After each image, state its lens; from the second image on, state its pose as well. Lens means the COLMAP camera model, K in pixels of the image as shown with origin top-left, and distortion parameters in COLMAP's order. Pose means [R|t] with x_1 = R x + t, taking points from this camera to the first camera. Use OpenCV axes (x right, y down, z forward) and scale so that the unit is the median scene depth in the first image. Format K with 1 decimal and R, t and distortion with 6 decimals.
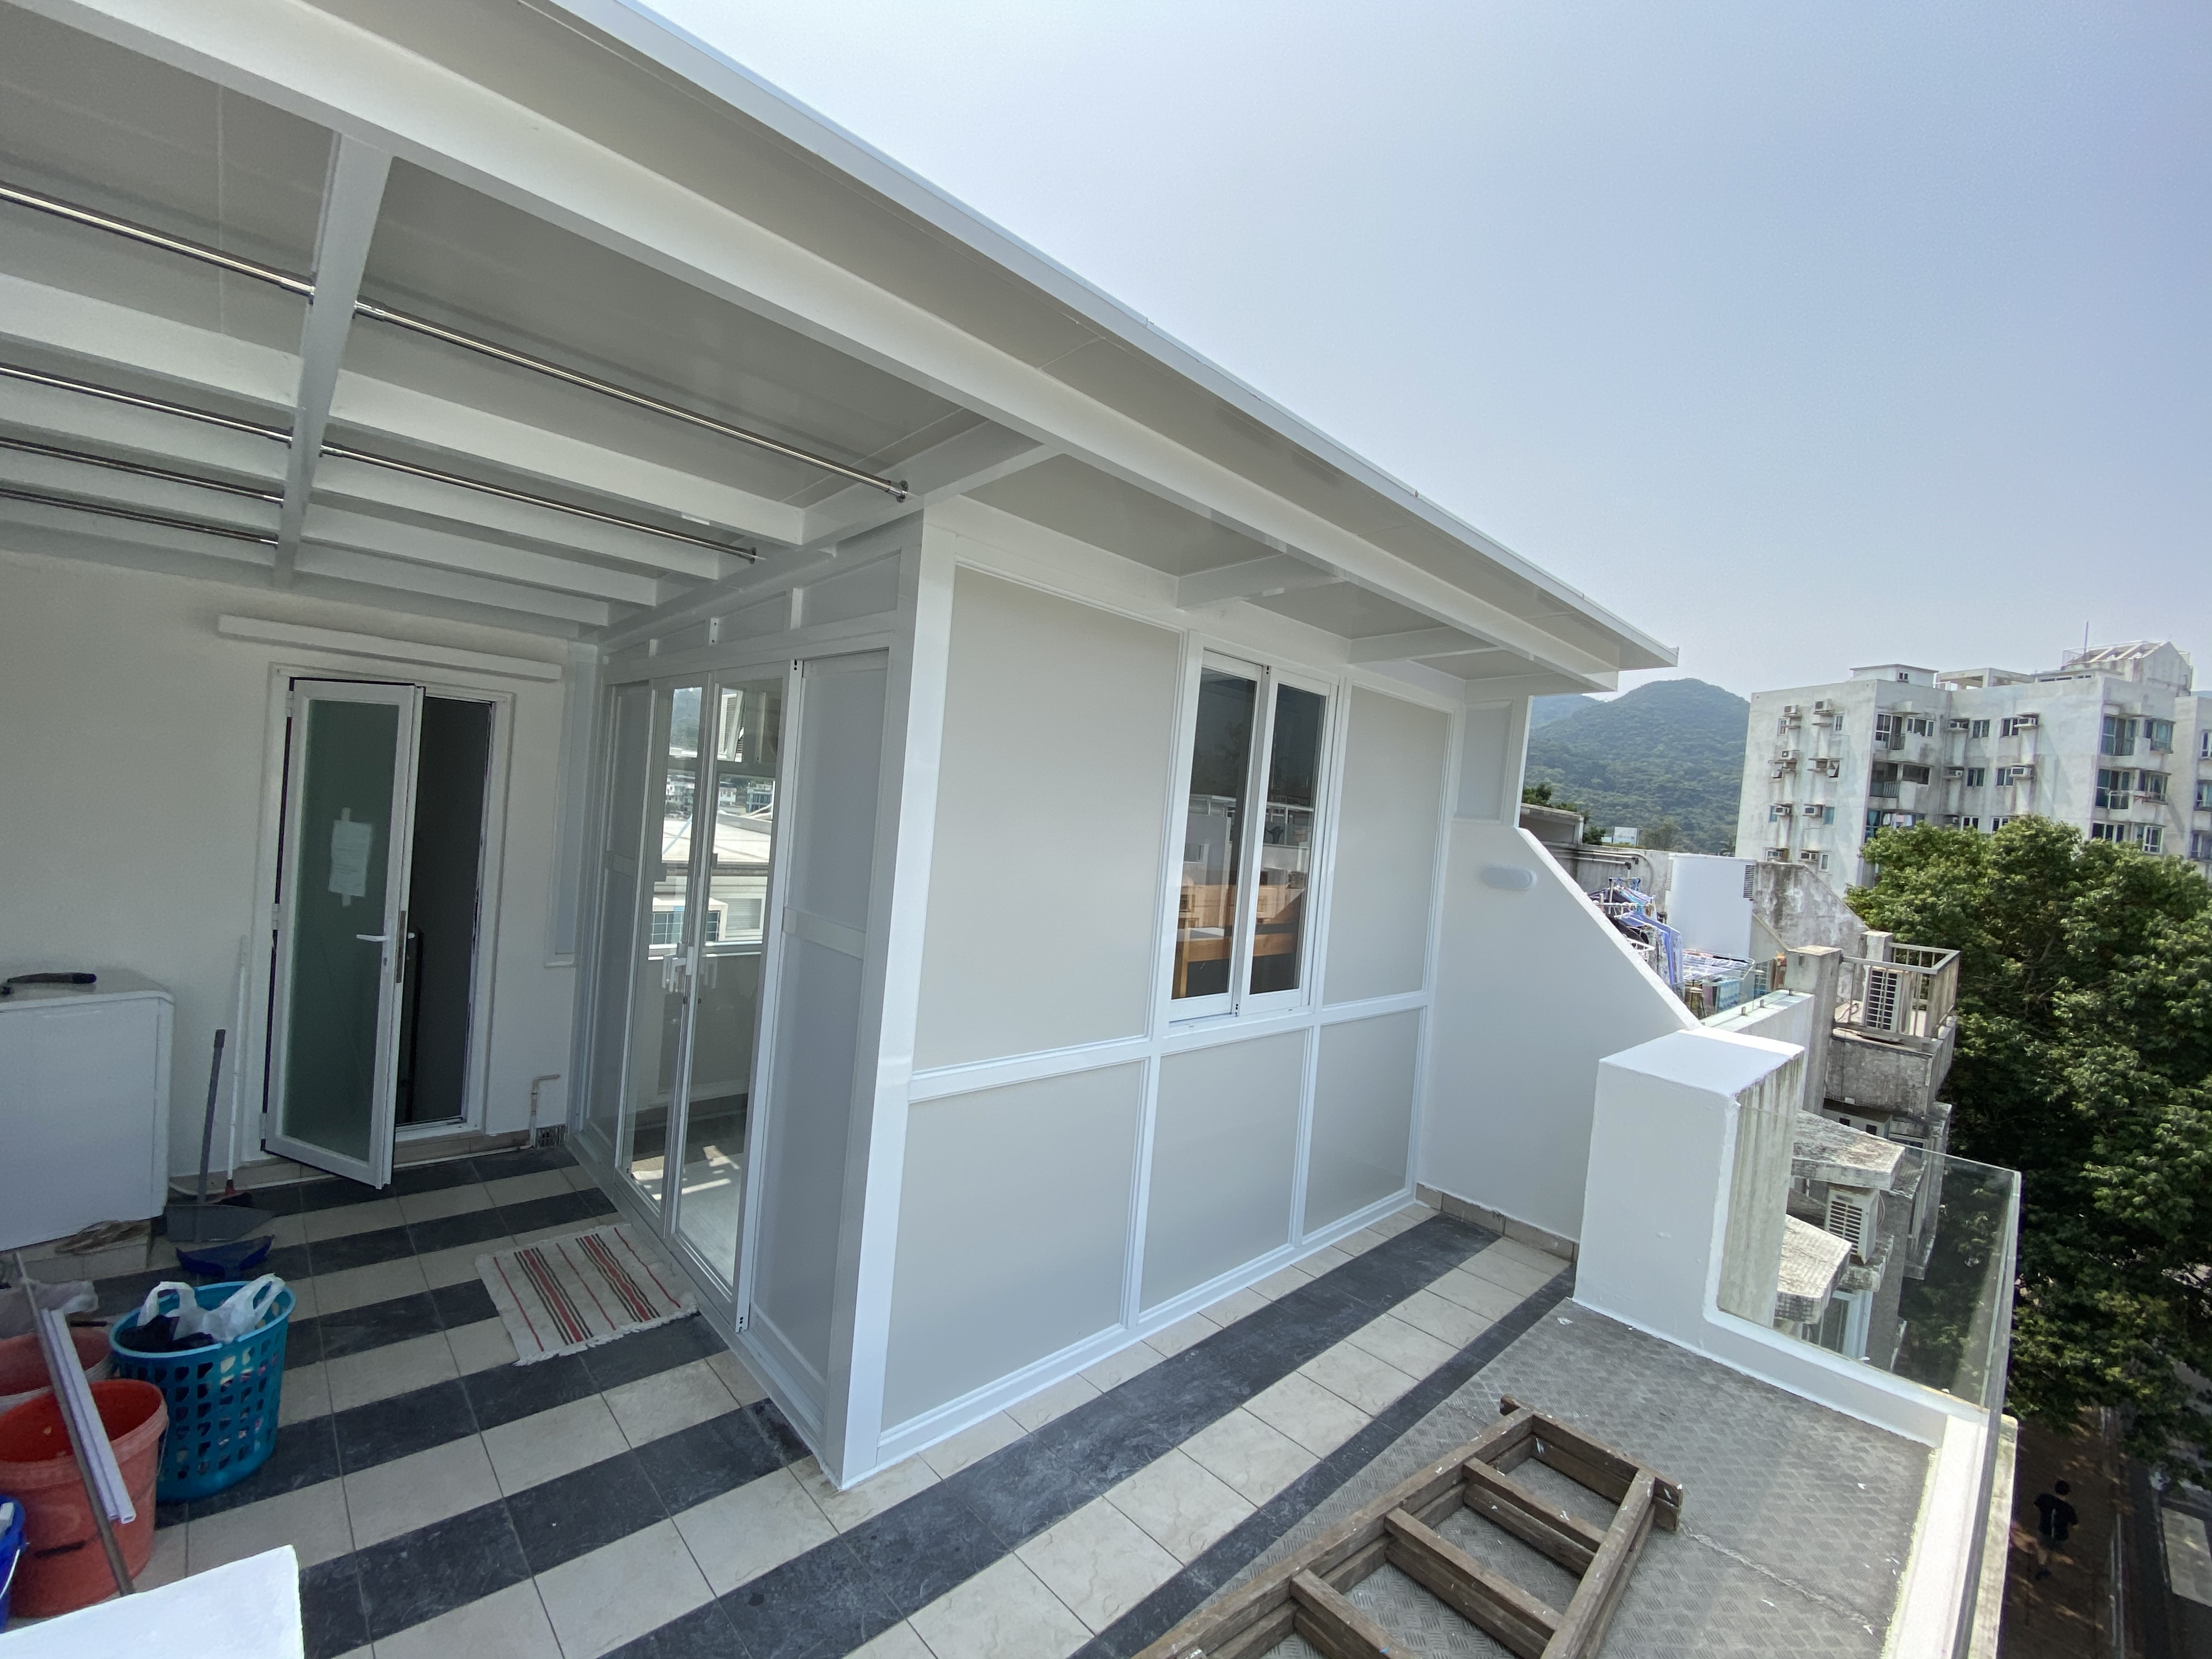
lens RADIAL K [[897.0, 0, 1106.0], [0, 897.0, 829.5], [0, 0, 1]] dist [0.015271, -0.018857]
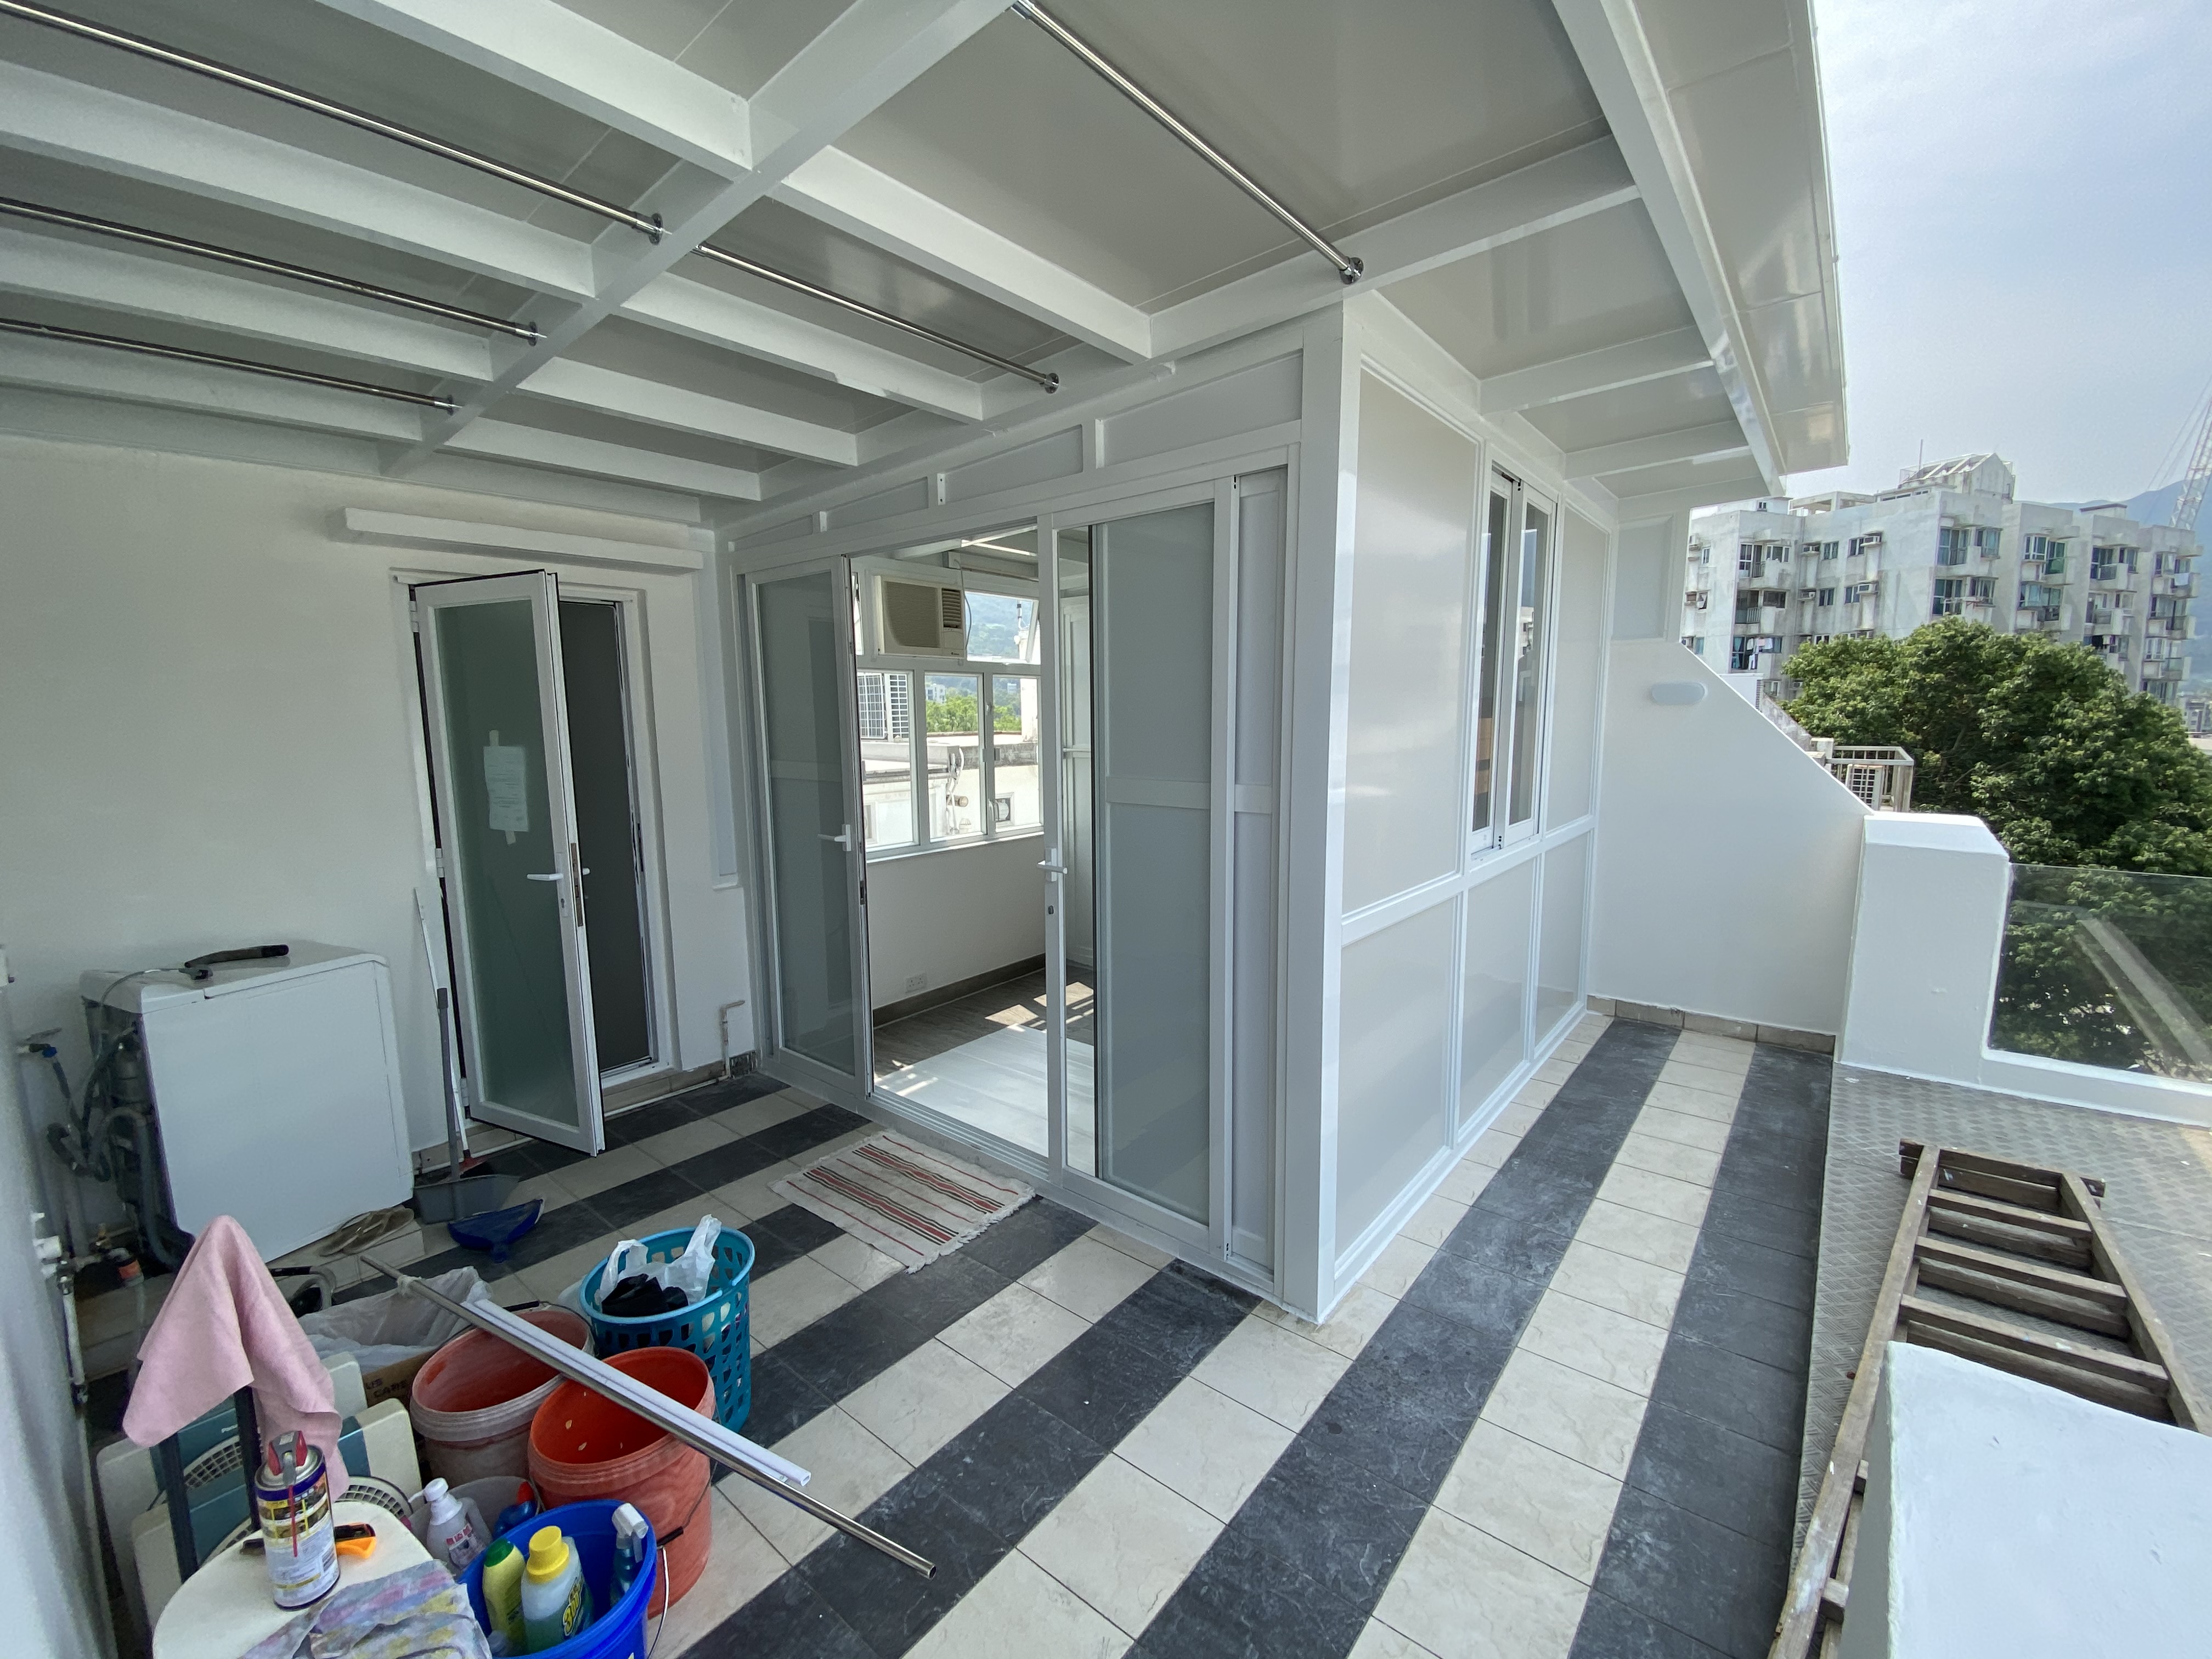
lens RADIAL K [[897.0, 0, 1106.0], [0, 897.0, 829.5], [0, 0, 1]] dist [0.015271, -0.018857]
pose [[0.988734, -0.111070, 0.100340, -0.126773], [0.098691, 0.987747, 0.120893, 0.007703], [-0.112538, -0.109628, 0.987581, 0.018200]]
